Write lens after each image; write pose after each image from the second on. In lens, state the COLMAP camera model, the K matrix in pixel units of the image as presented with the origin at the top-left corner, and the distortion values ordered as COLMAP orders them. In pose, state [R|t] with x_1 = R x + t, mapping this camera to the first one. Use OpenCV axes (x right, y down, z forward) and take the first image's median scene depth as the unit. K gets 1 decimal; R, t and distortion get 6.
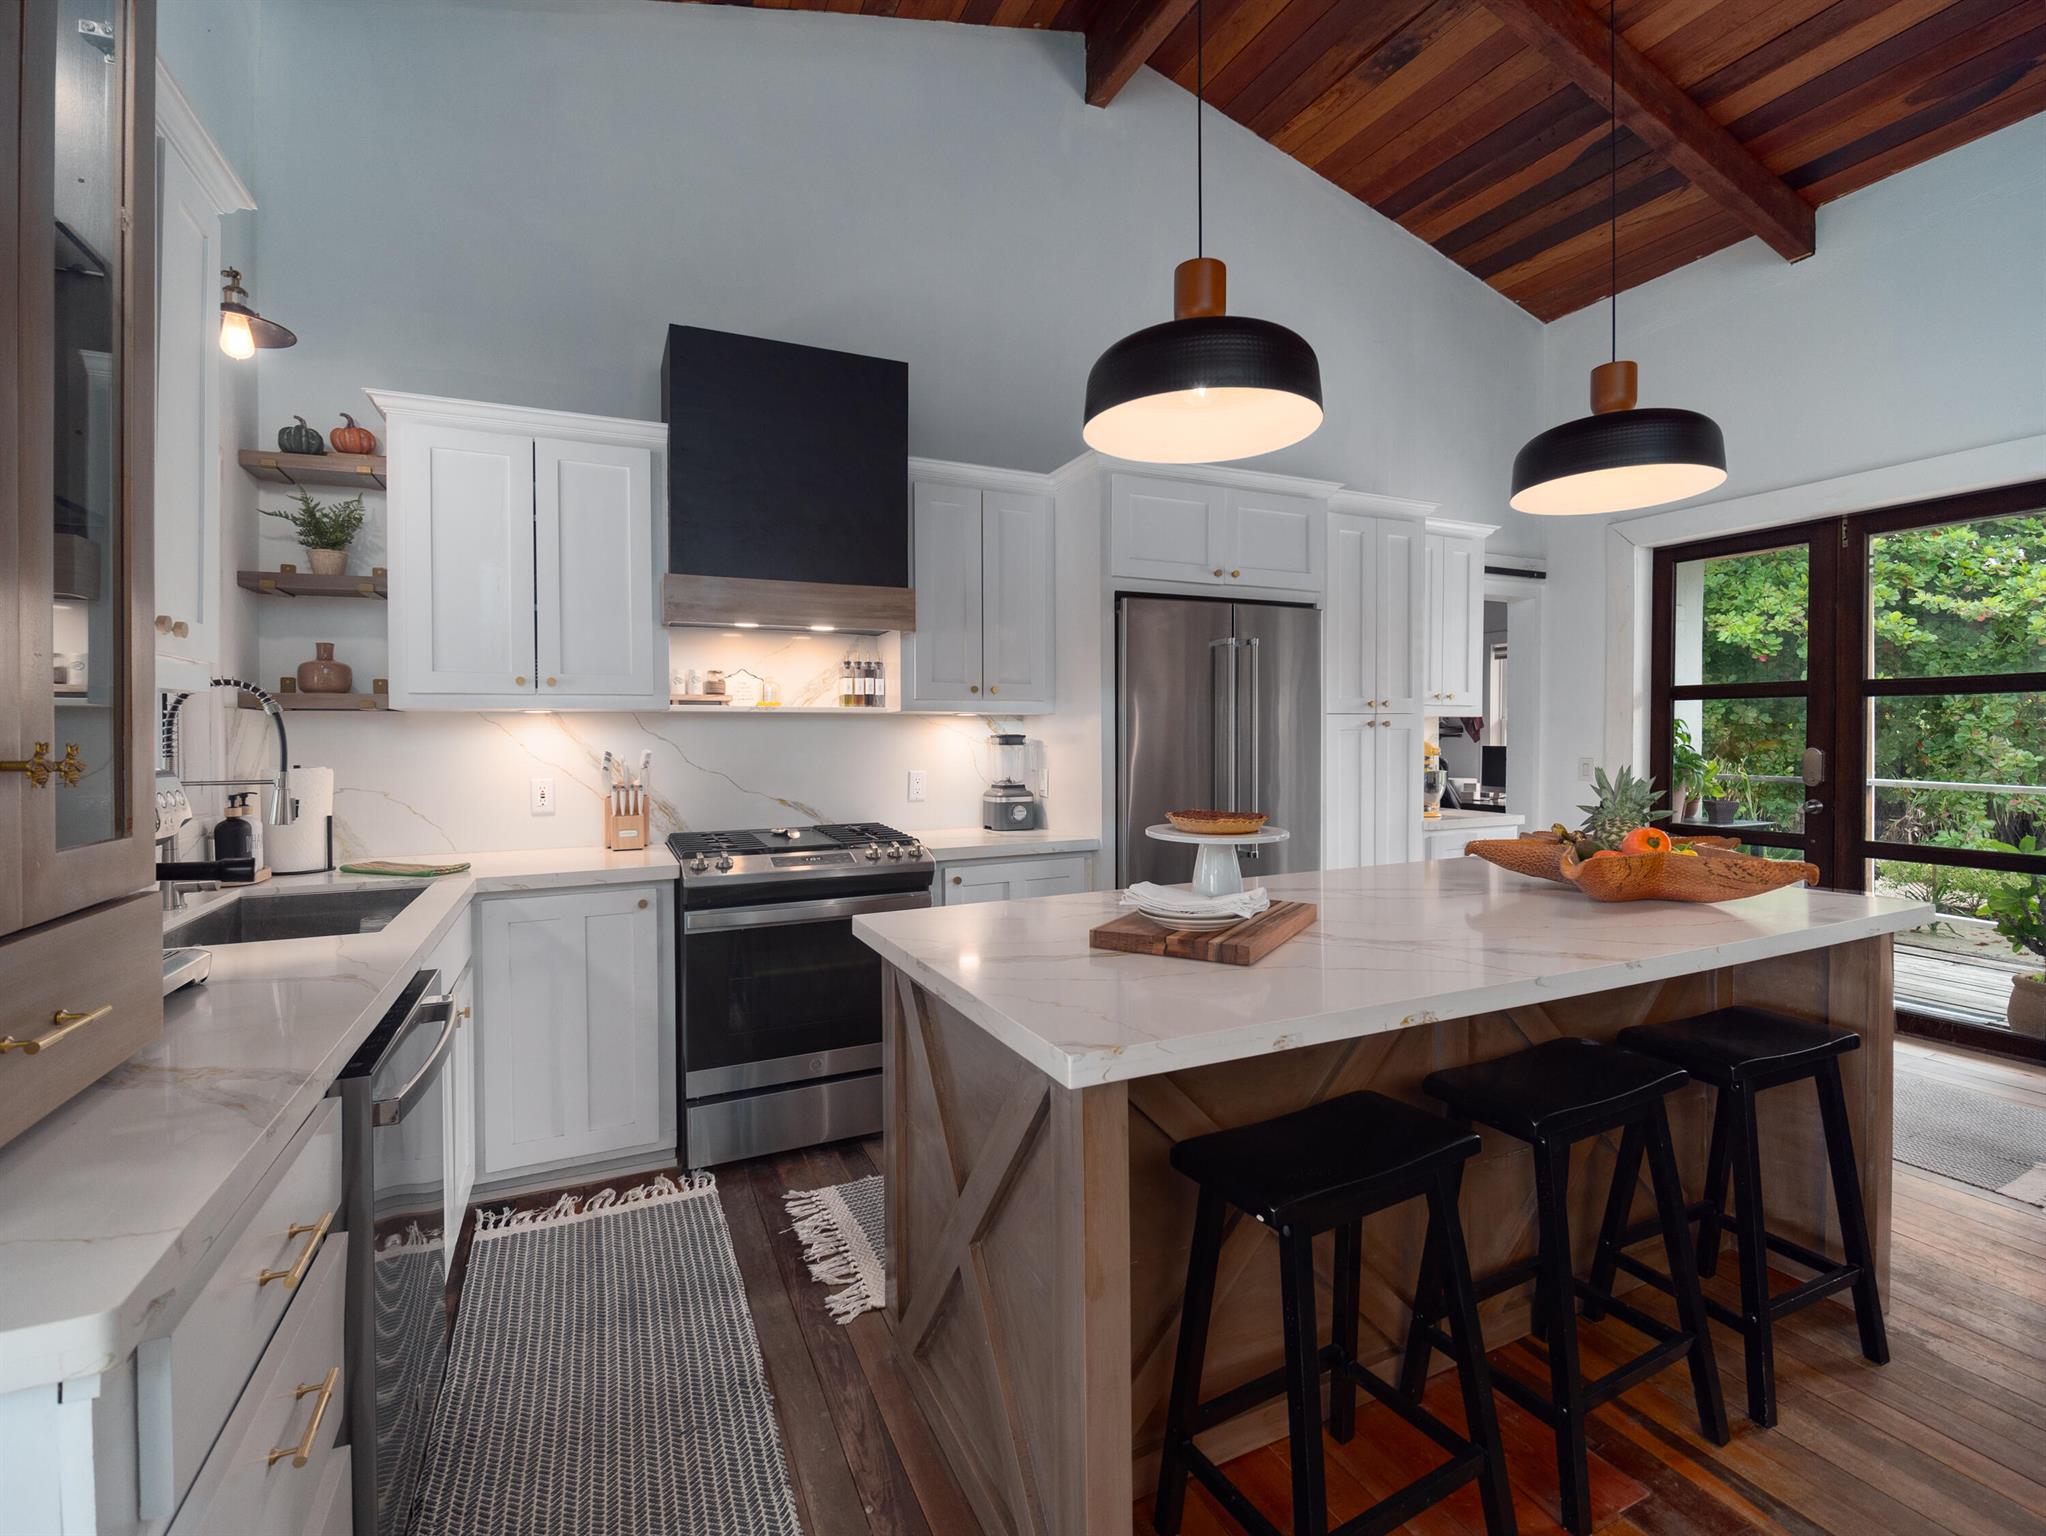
lens RADIAL K [[918.0, 0, 1018.7], [0, 918.0, 745.5], [0, 0, 1]] dist [-0.002113, -0.000841]
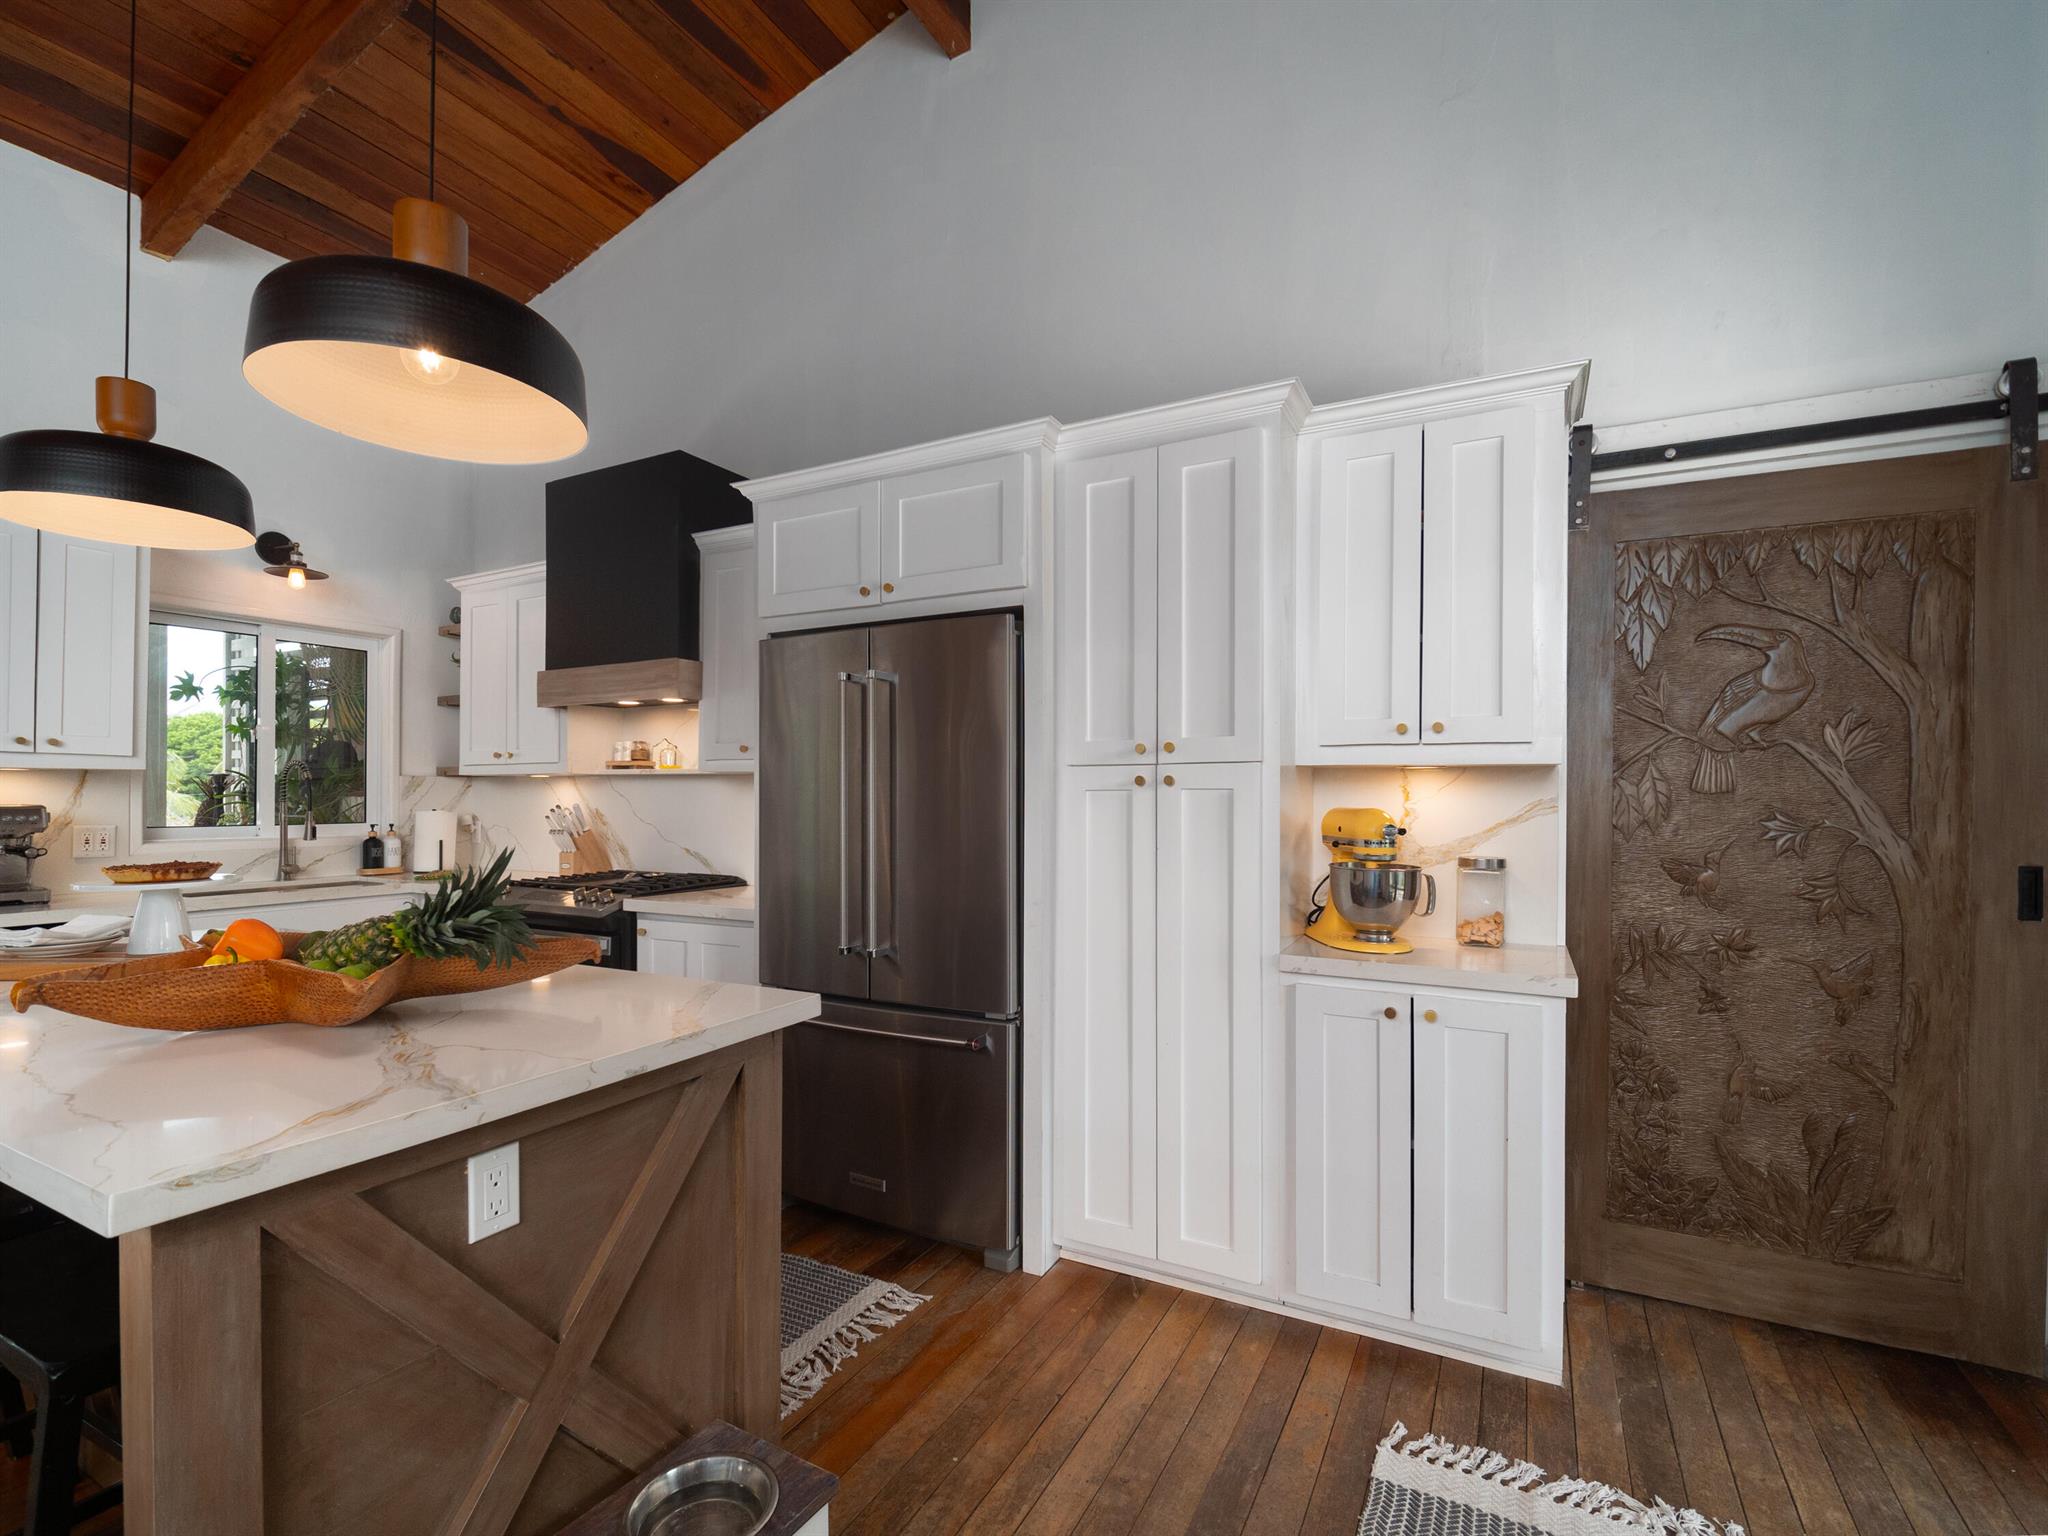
lens RADIAL K [[935.7, 0, 1016.1], [0, 935.7, 794.1], [0, 0, 1]] dist [-0.000275, -0.000249]
pose [[0.602924, 0.005502, -0.797780, 1.079056], [-0.015886, 0.999861, -0.005110, -0.012827], [0.797641, 0.015754, 0.602927, 0.710815]]
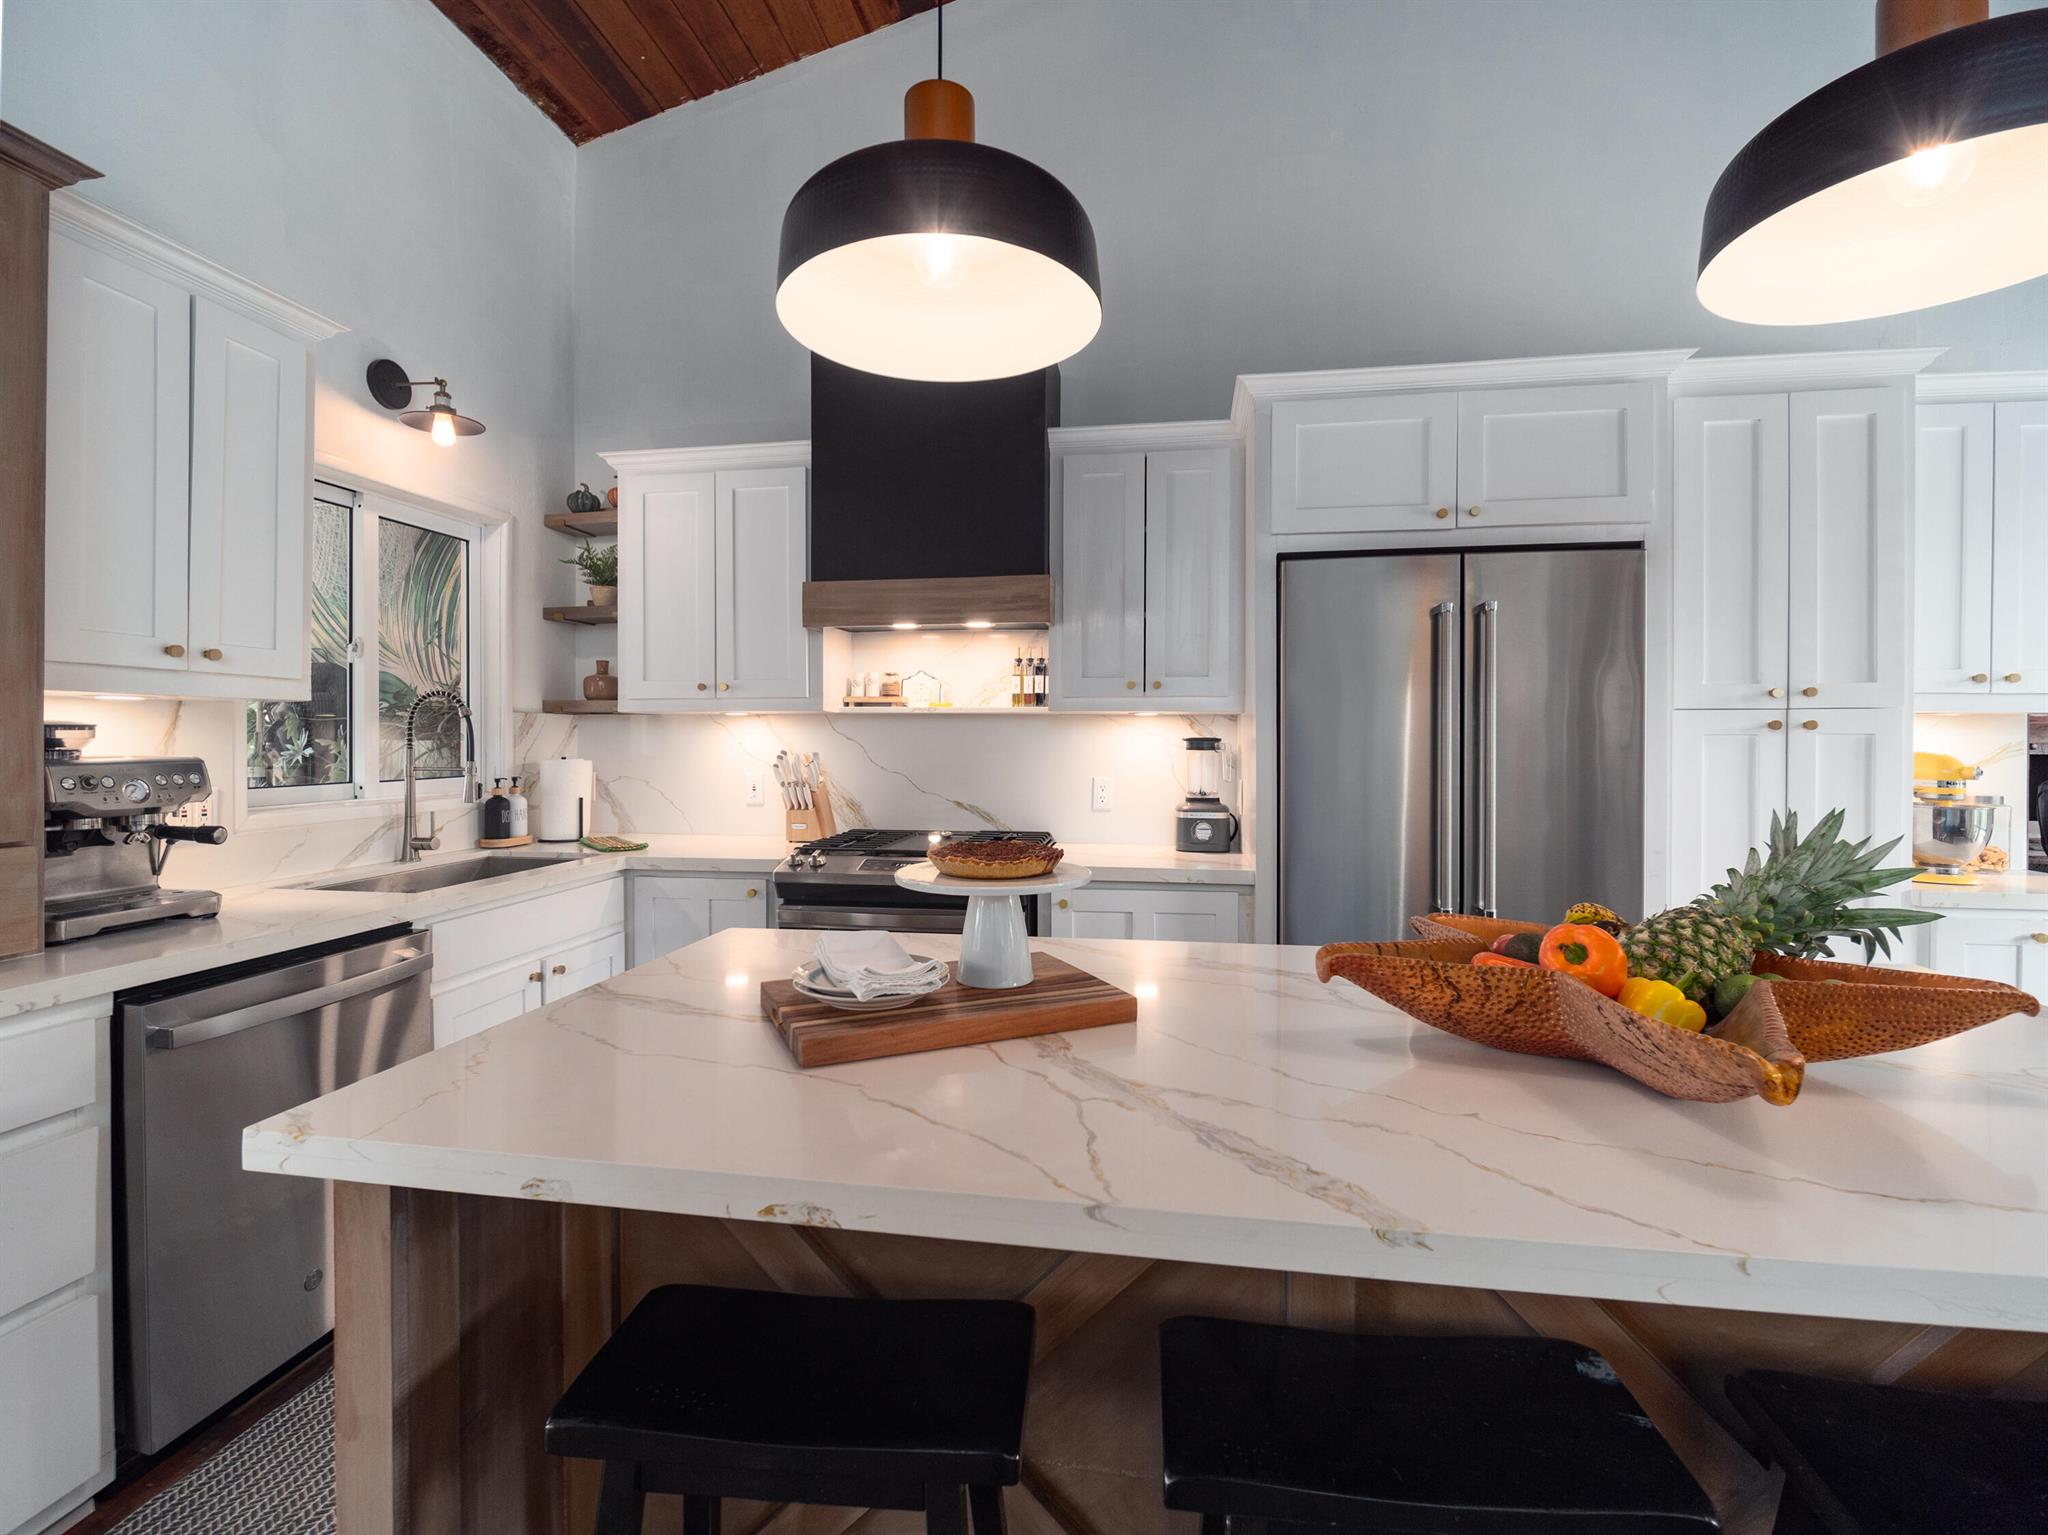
lens RADIAL K [[917.4, 0, 1018.8], [0, 917.4, 744.8], [0, 0, 1]] dist [-0.000251, -0.000420]
pose [[0.828887, 0.012362, -0.559280, 0.396139], [-0.013713, 0.999904, 0.001779, -0.005692], [0.559249, 0.006195, 0.828977, 0.258329]]
